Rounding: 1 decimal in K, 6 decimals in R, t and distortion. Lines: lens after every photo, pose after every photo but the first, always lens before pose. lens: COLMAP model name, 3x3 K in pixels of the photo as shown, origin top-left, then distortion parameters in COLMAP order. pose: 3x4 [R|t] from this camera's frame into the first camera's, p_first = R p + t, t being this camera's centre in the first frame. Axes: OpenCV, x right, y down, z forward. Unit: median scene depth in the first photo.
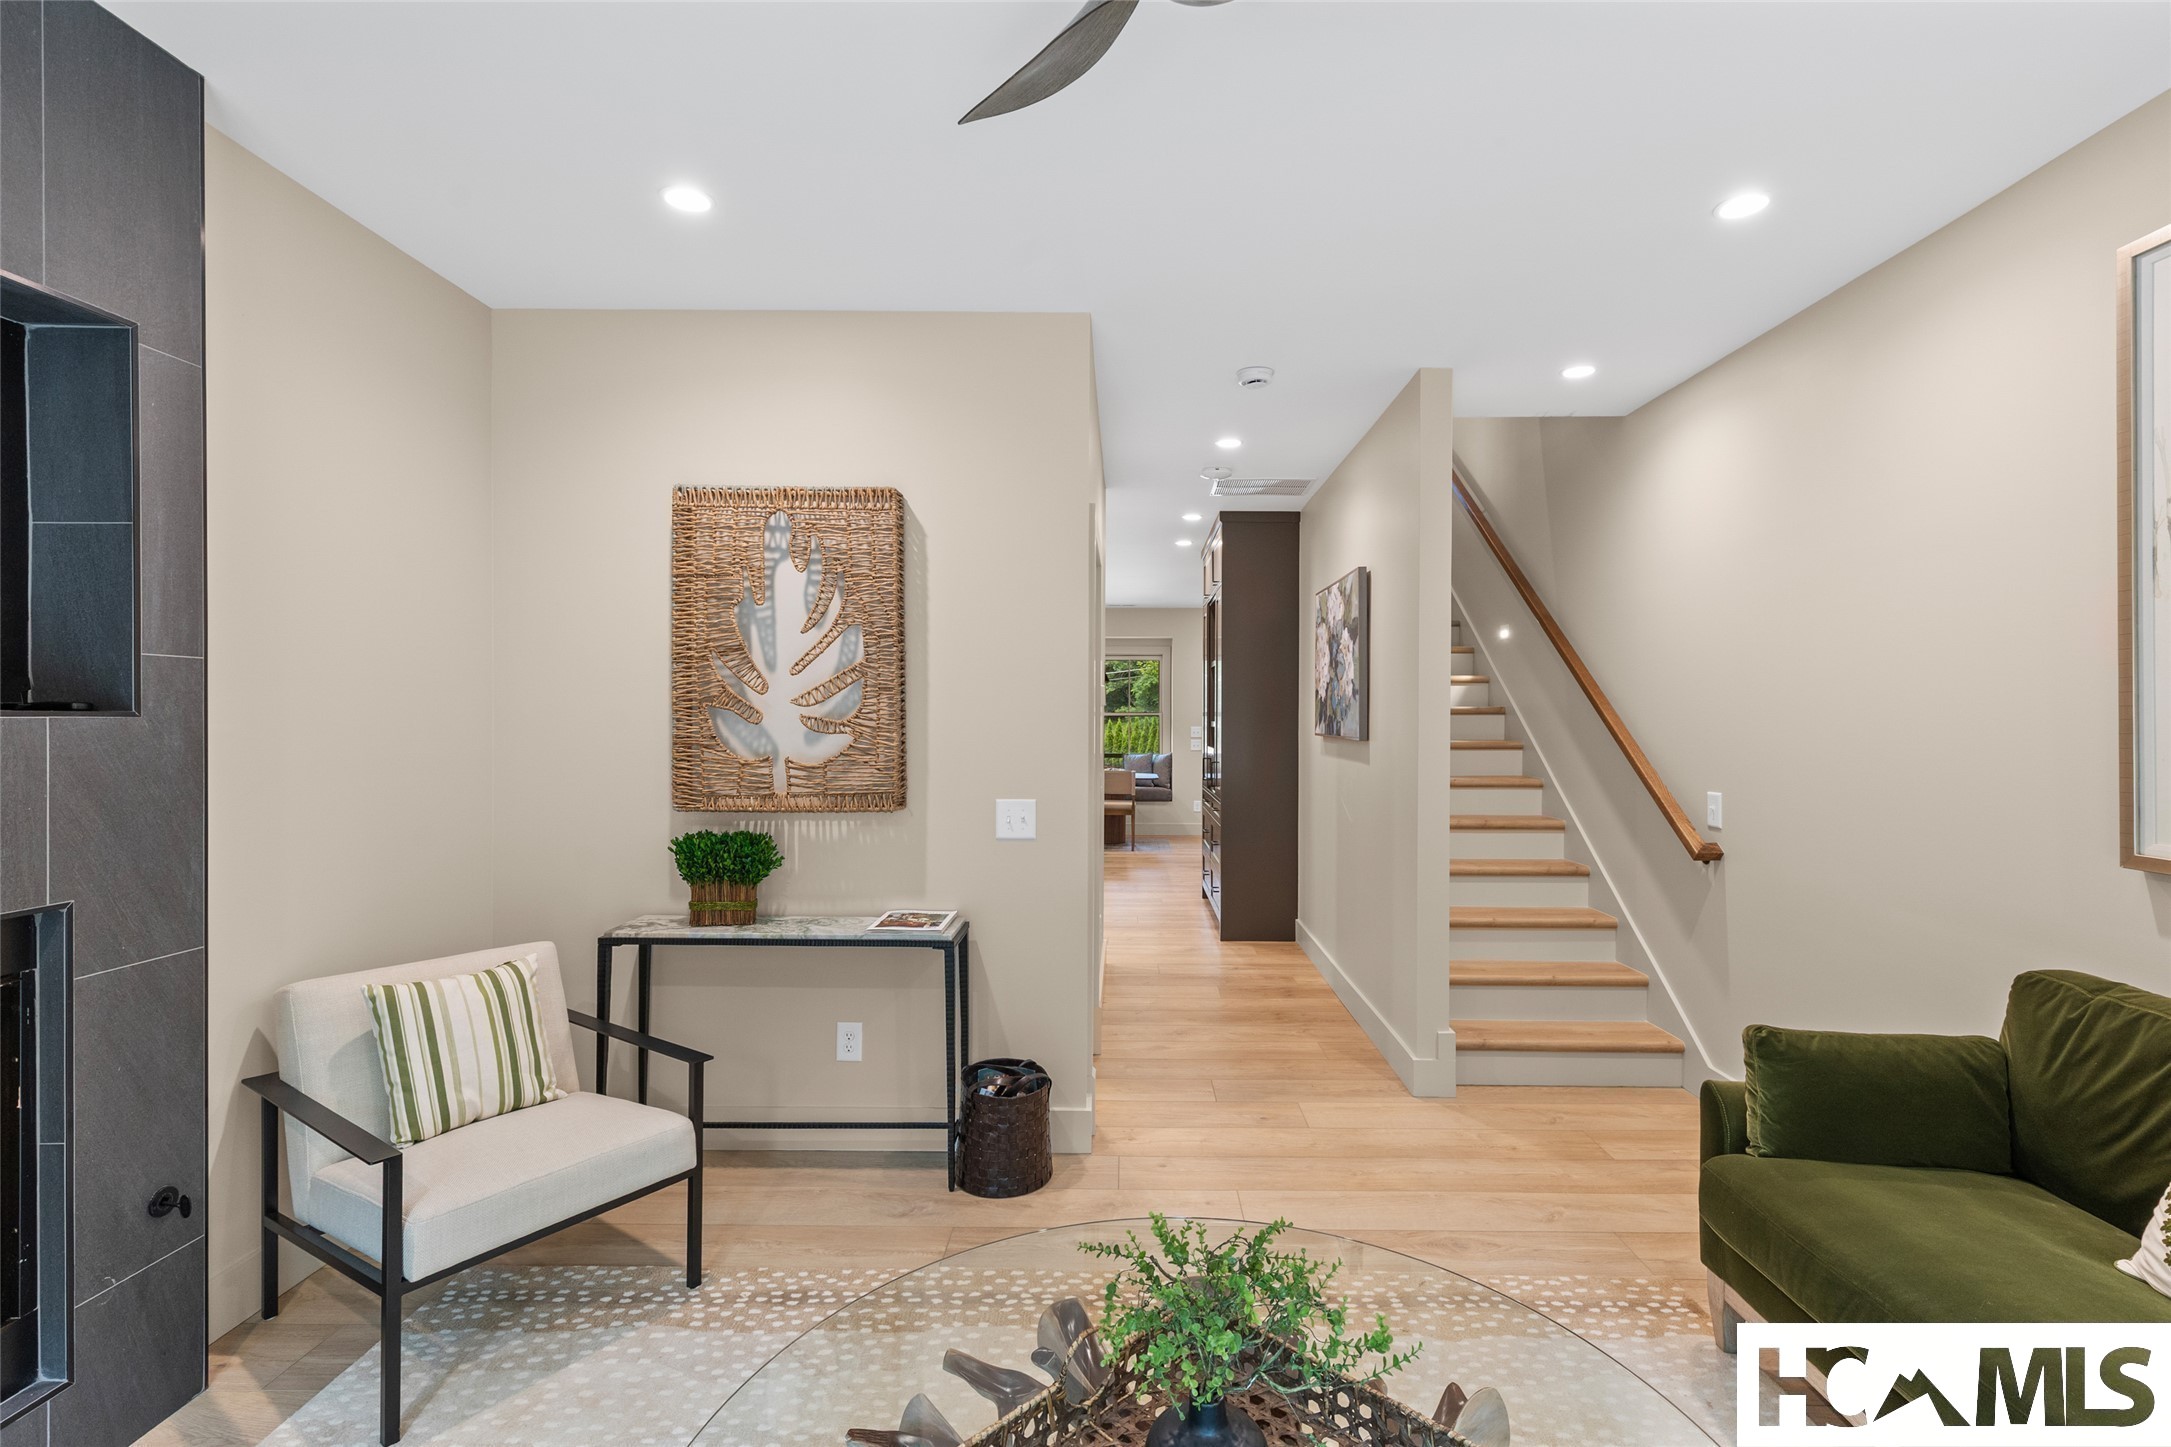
lens RADIAL K [[974.8, 0, 1112.6], [0, 974.8, 723.5], [0, 0, 1]] dist [0.006358, -0.002927]
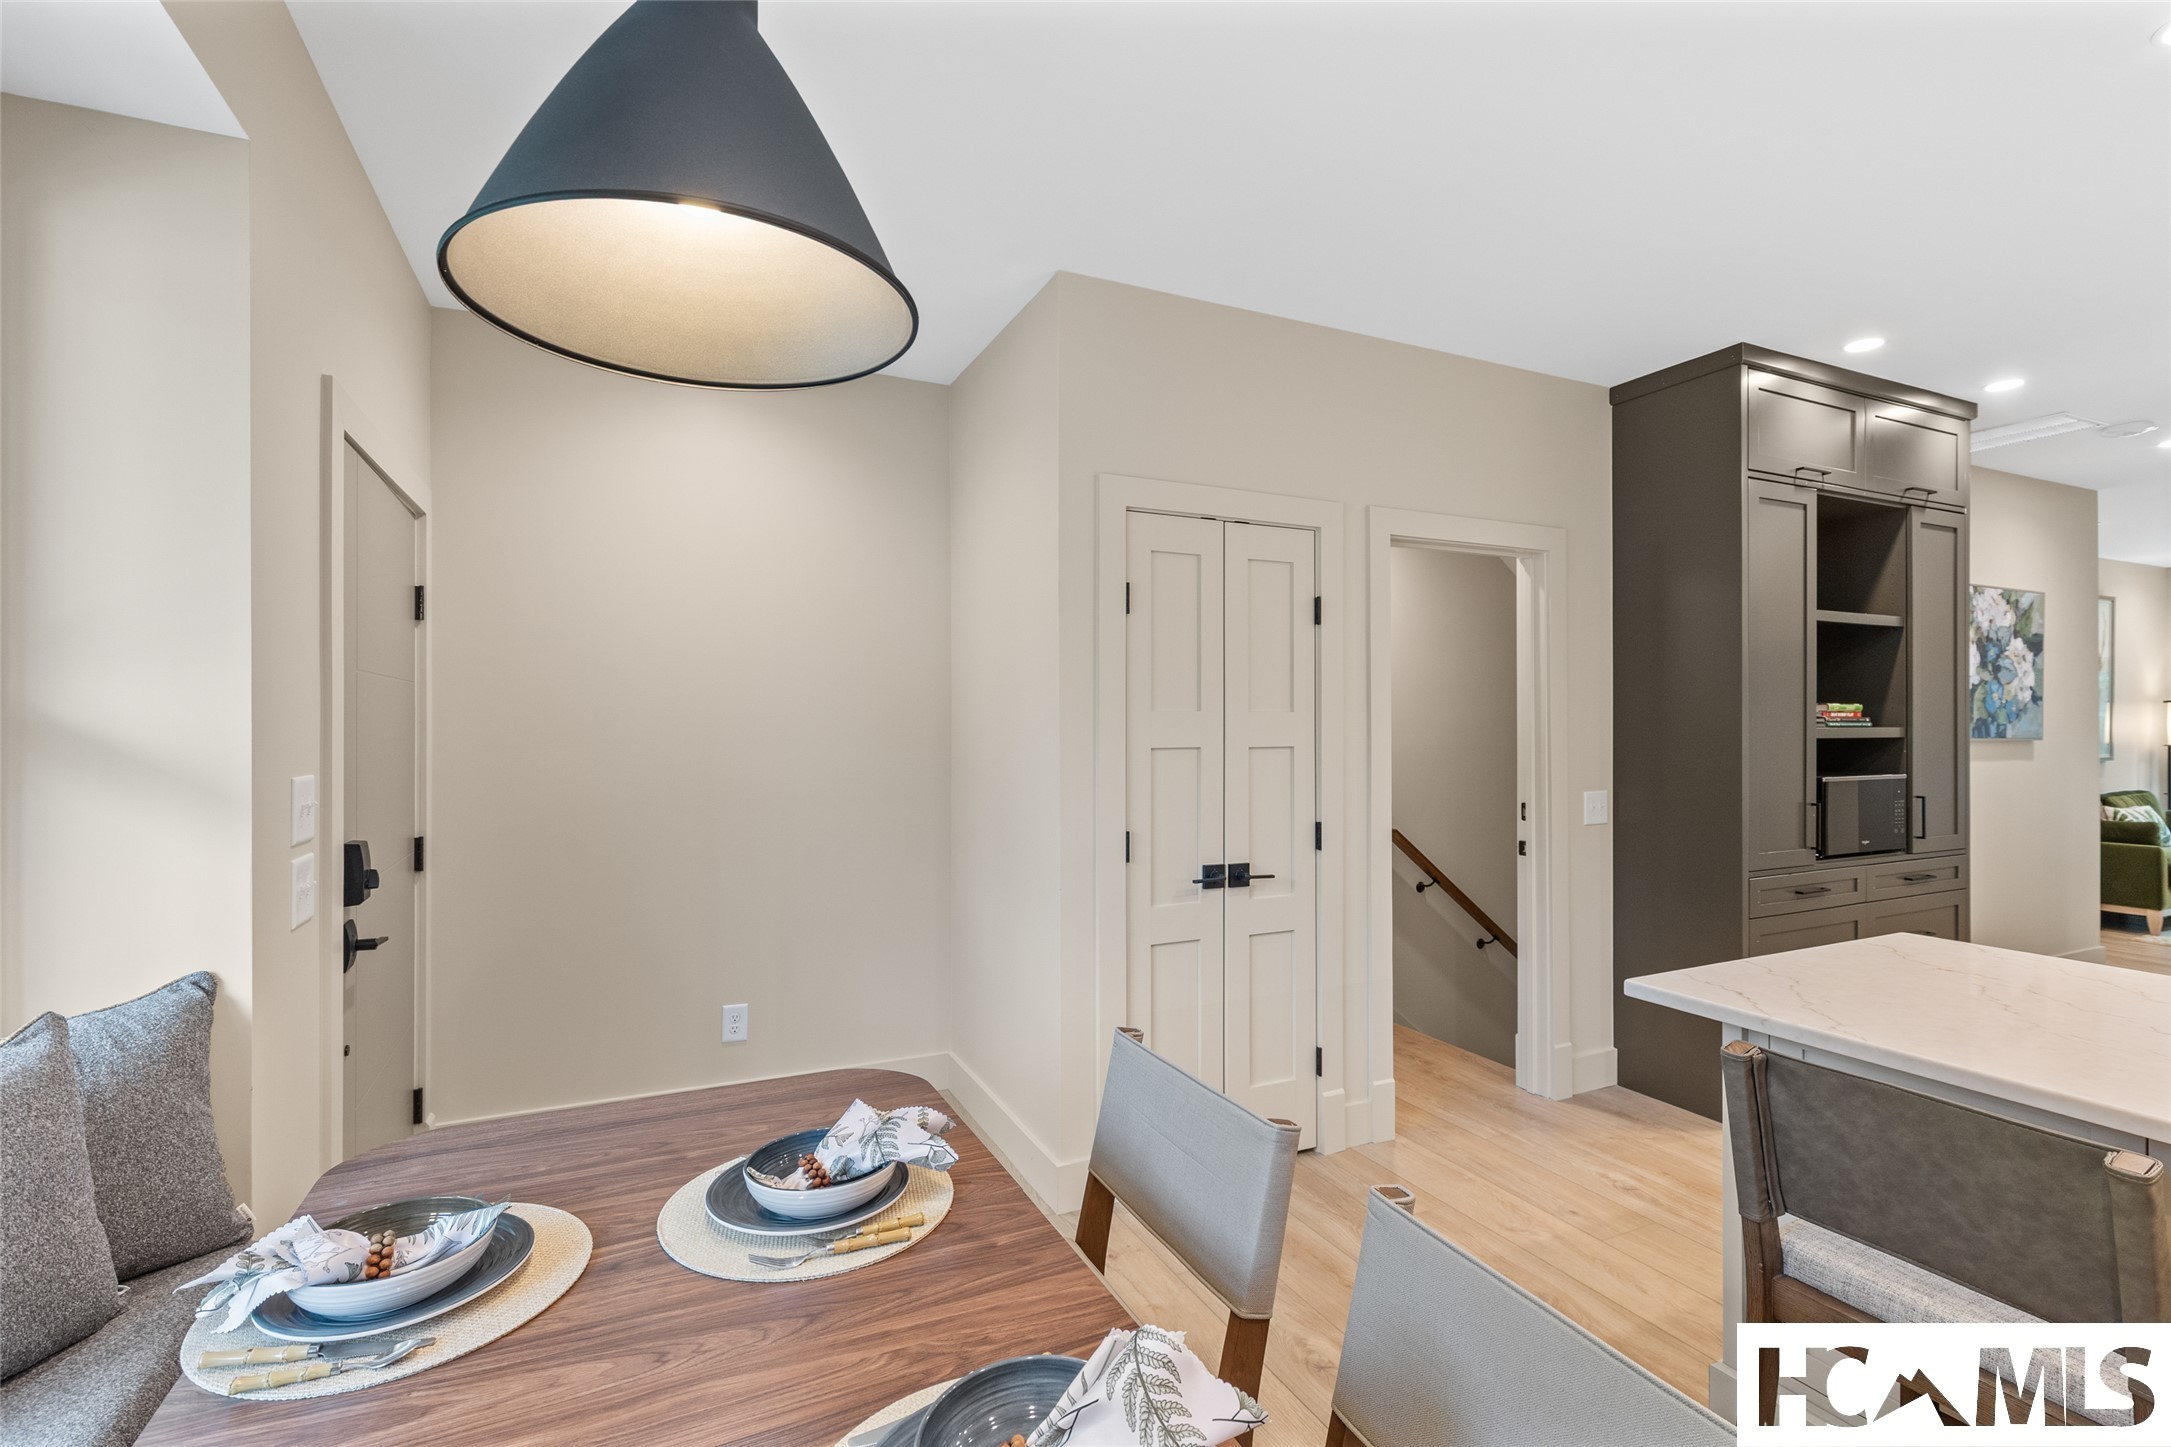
lens RADIAL K [[974.8, 0, 1085.9], [0, 974.8, 716.2], [0, 0, 1]] dist [0.006358, -0.002927]
pose [[-0.437887, 0.008701, 0.898988, -0.422792], [0.005951, 0.999959, -0.006780, -0.014008], [-0.899011, 0.002381, -0.437921, 3.578392]]
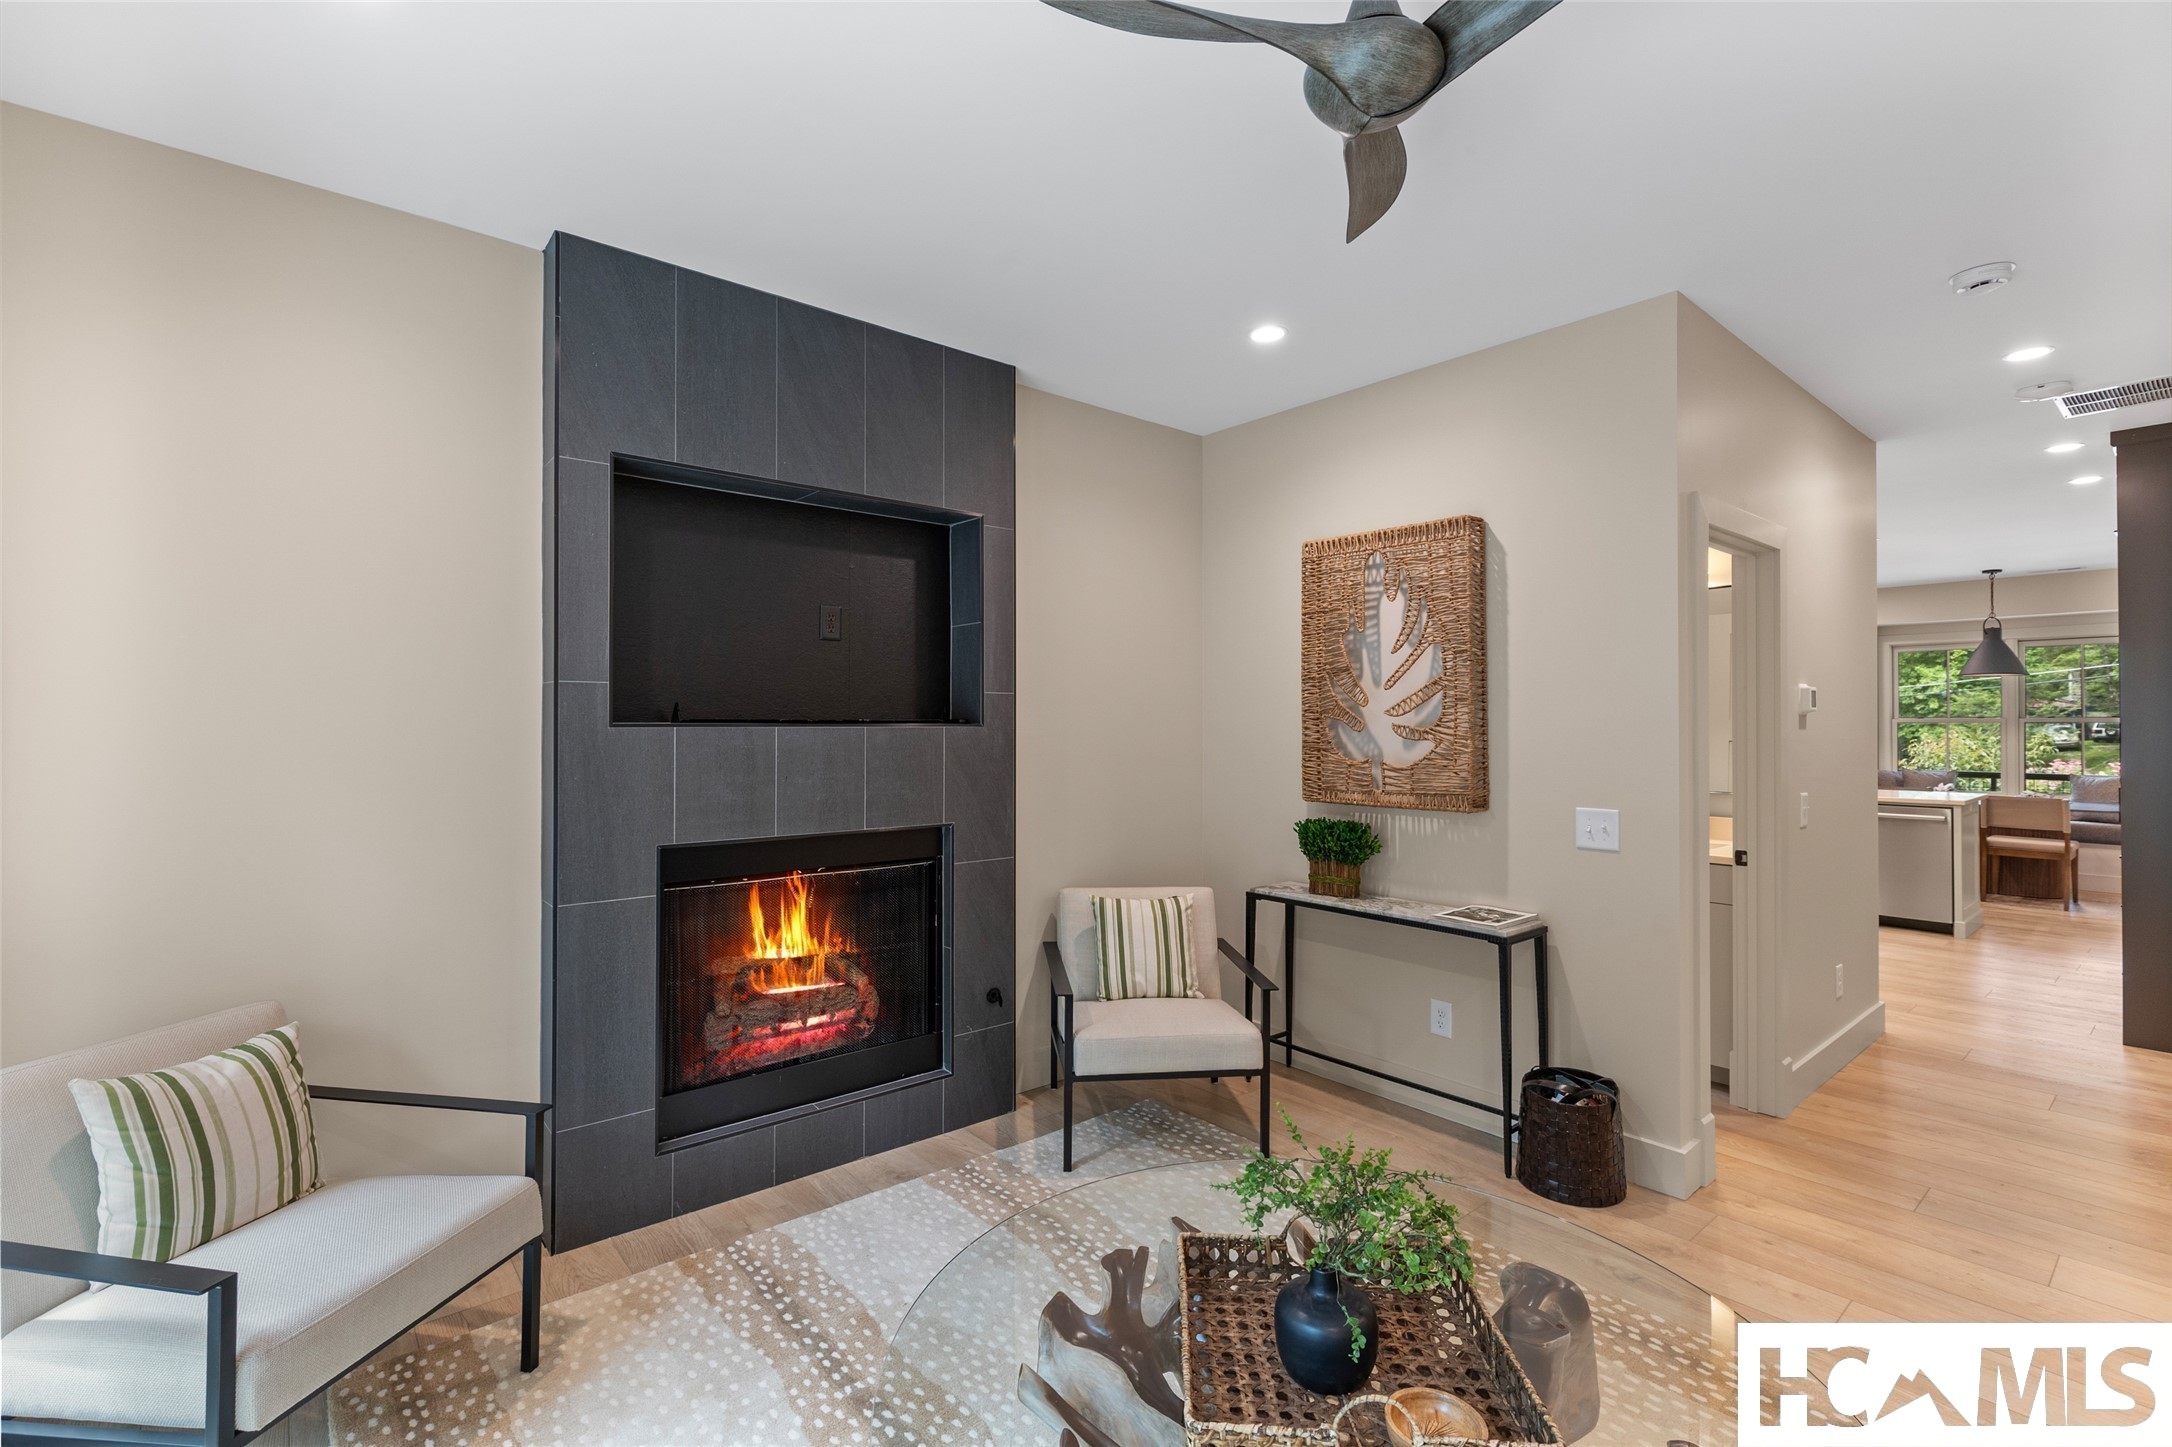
lens RADIAL K [[975.2, 0, 1087.5], [0, 975.2, 711.0], [0, 0, 1]] dist [0.006358, -0.002927]
pose [[0.656000, -0.012062, -0.754665, 0.317722], [-0.002749, 0.999827, -0.018370, -0.001767], [0.754756, 0.014125, 0.655854, -0.035173]]
